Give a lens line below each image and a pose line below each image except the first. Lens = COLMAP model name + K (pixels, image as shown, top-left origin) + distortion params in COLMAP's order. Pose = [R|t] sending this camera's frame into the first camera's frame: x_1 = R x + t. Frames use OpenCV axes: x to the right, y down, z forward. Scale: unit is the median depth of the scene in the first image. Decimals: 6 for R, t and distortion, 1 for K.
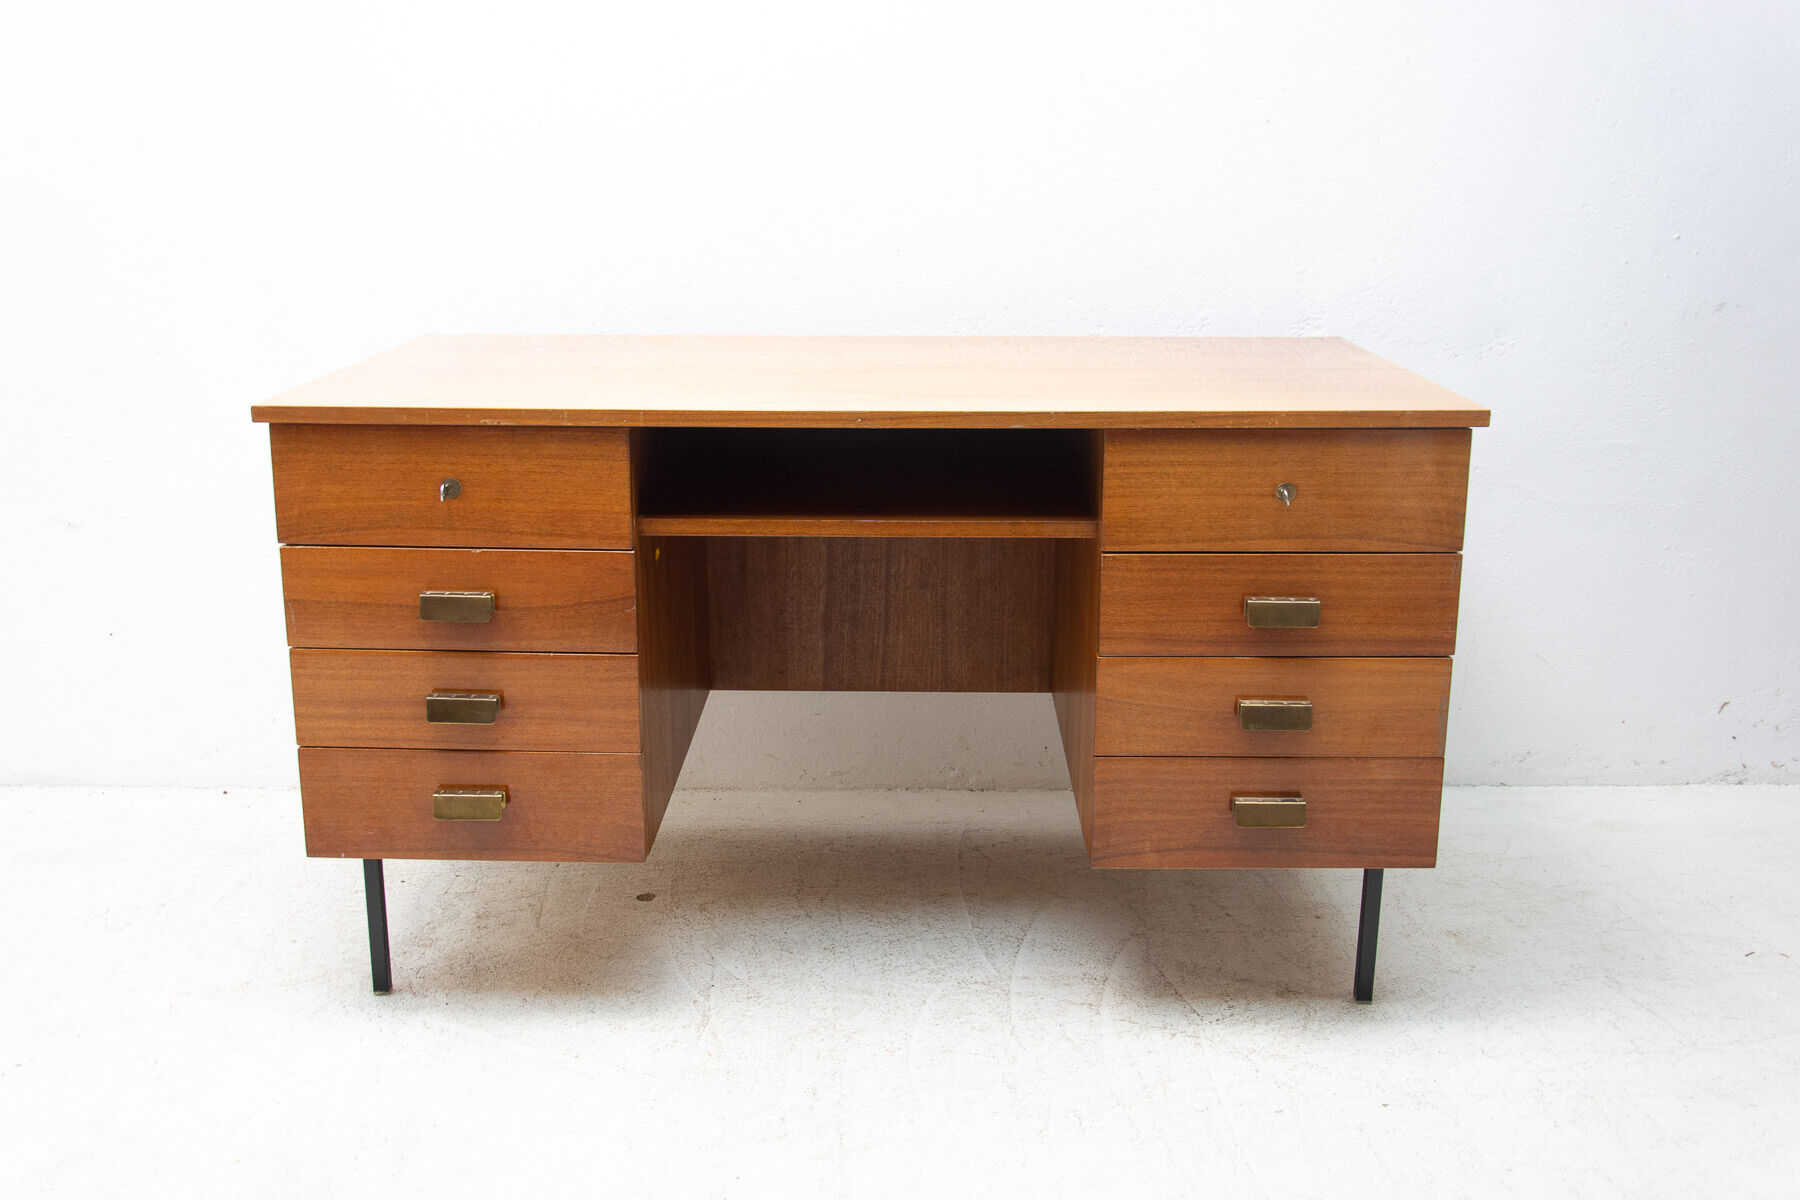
lens RADIAL K [[1753.2, 0, 877.3], [0, 1753.2, 594.9], [0, 0, 1]] dist [-0.047270, 0.000000]
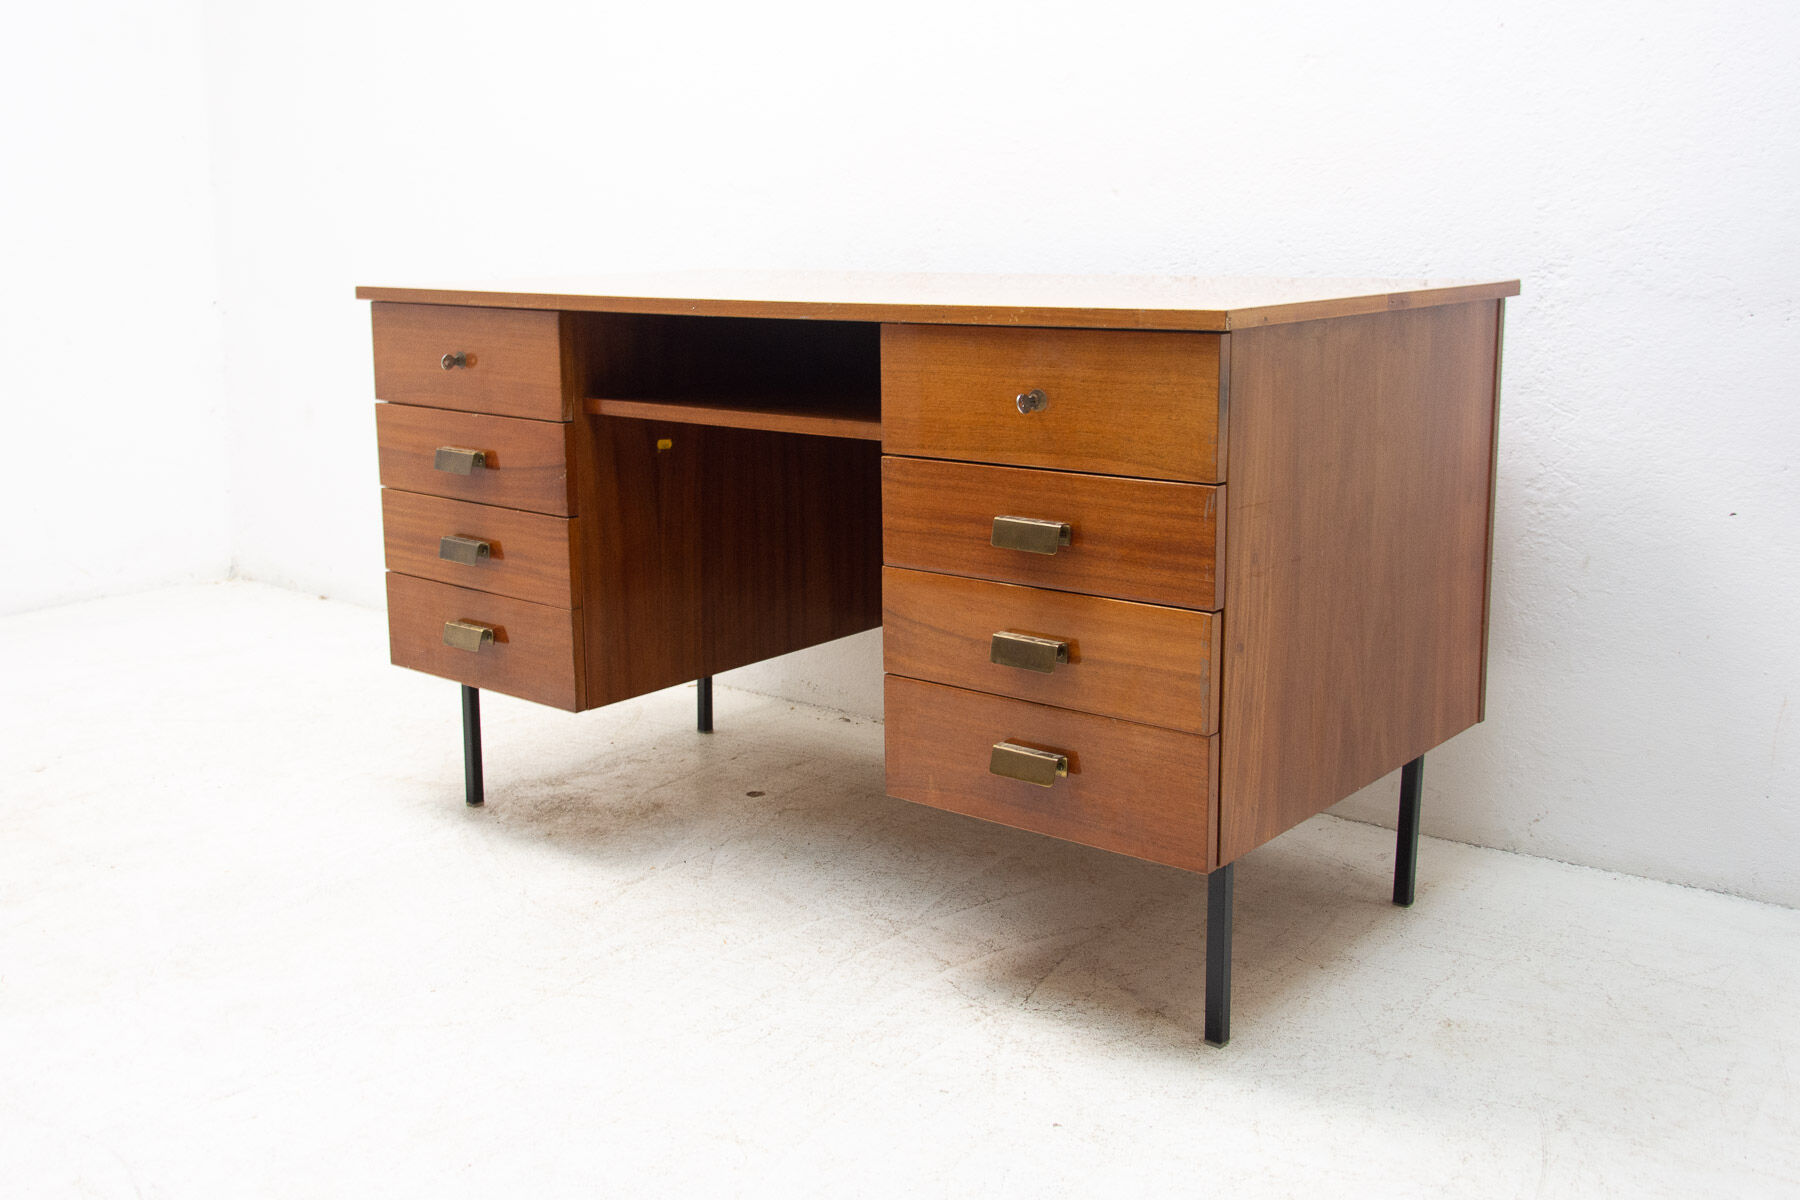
lens RADIAL K [[1821.3, 0, 831.0], [0, 1821.3, 542.9], [0, 0, 1]] dist [-0.057613, 0.000000]
pose [[0.764695, 0.104887, -0.635799, 0.719798], [-0.147877, 0.988896, -0.014719, 0.041275], [0.627196, 0.105275, 0.771714, 0.214195]]
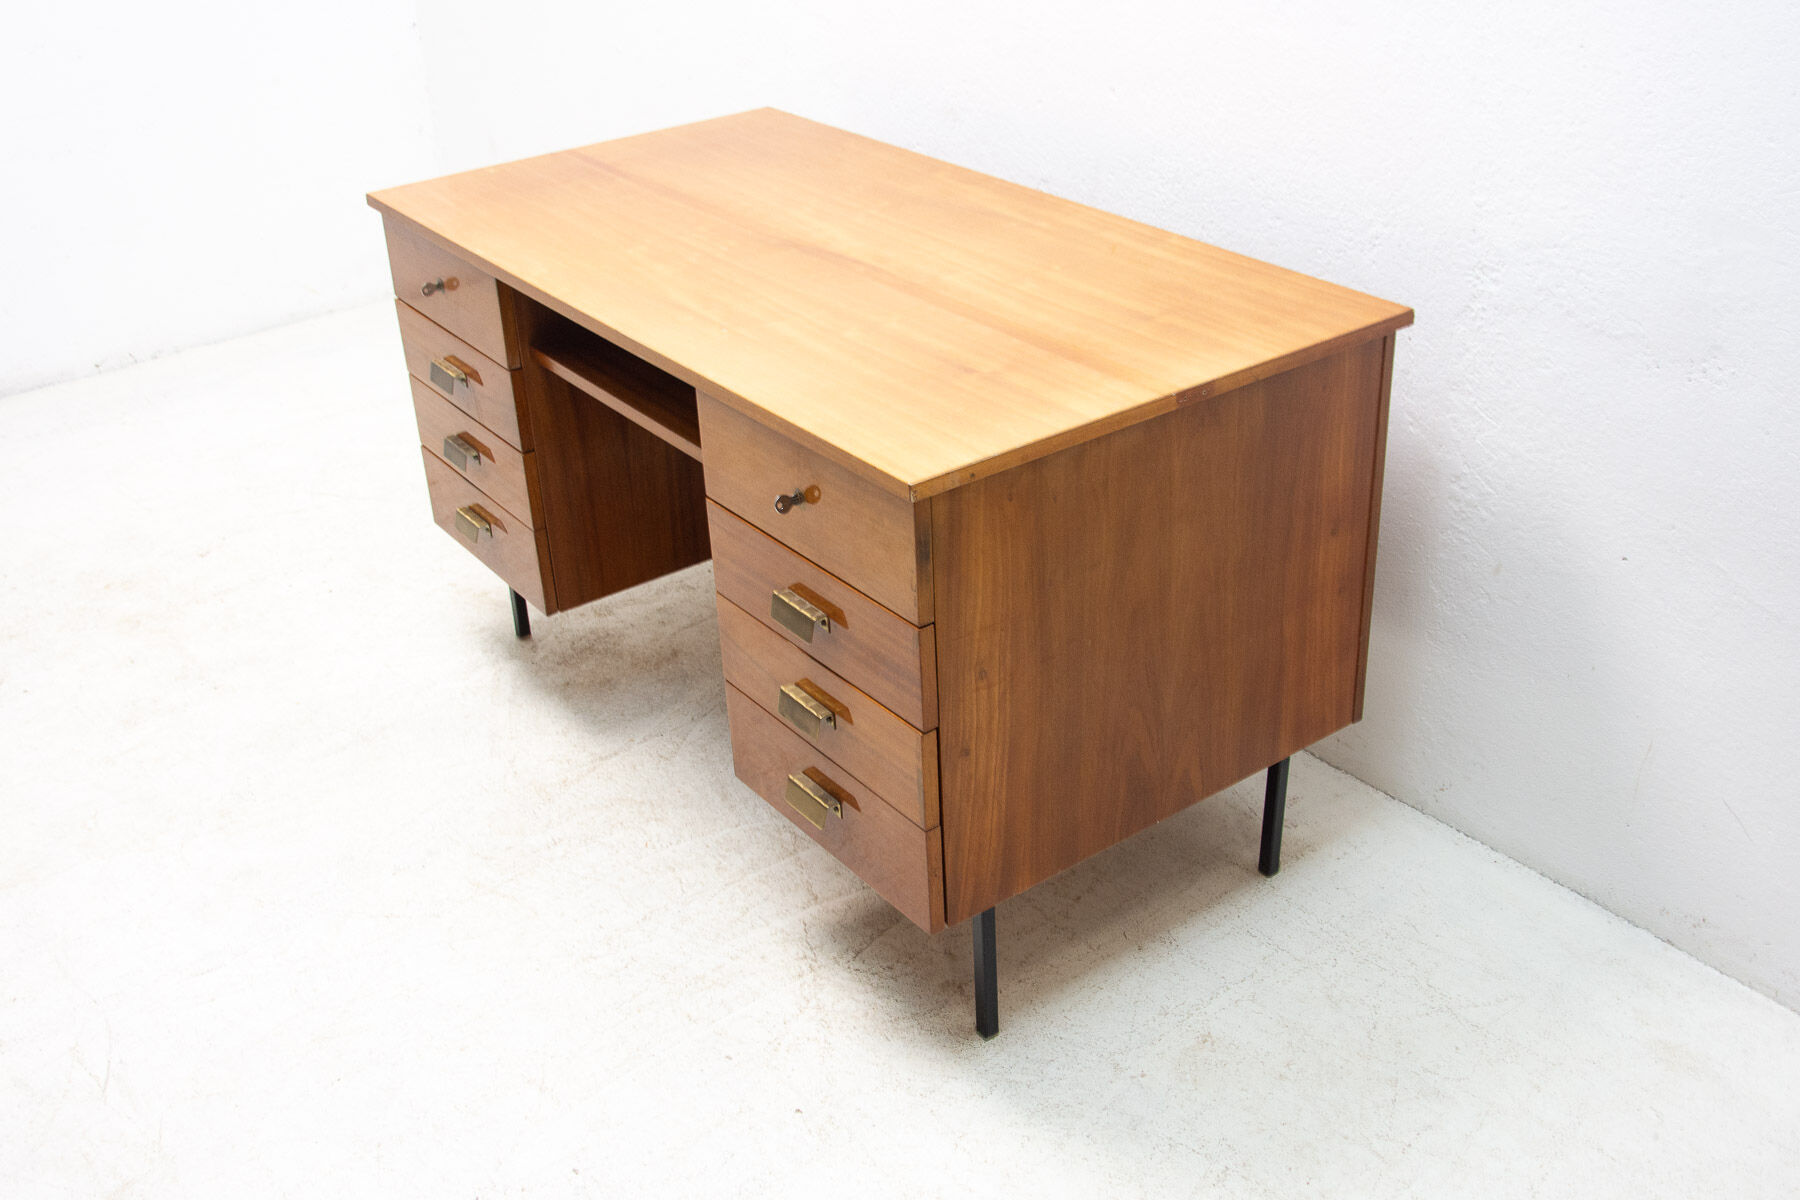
lens RADIAL K [[1821.3, 0, 905.6], [0, 1821.3, 594.5], [0, 0, 1]] dist [-0.057613, 0.000000]
pose [[0.609698, 0.353631, -0.709375, 0.935478], [-0.160993, 0.931554, 0.326018, -0.322793], [0.776112, -0.084568, 0.624899, 0.412321]]
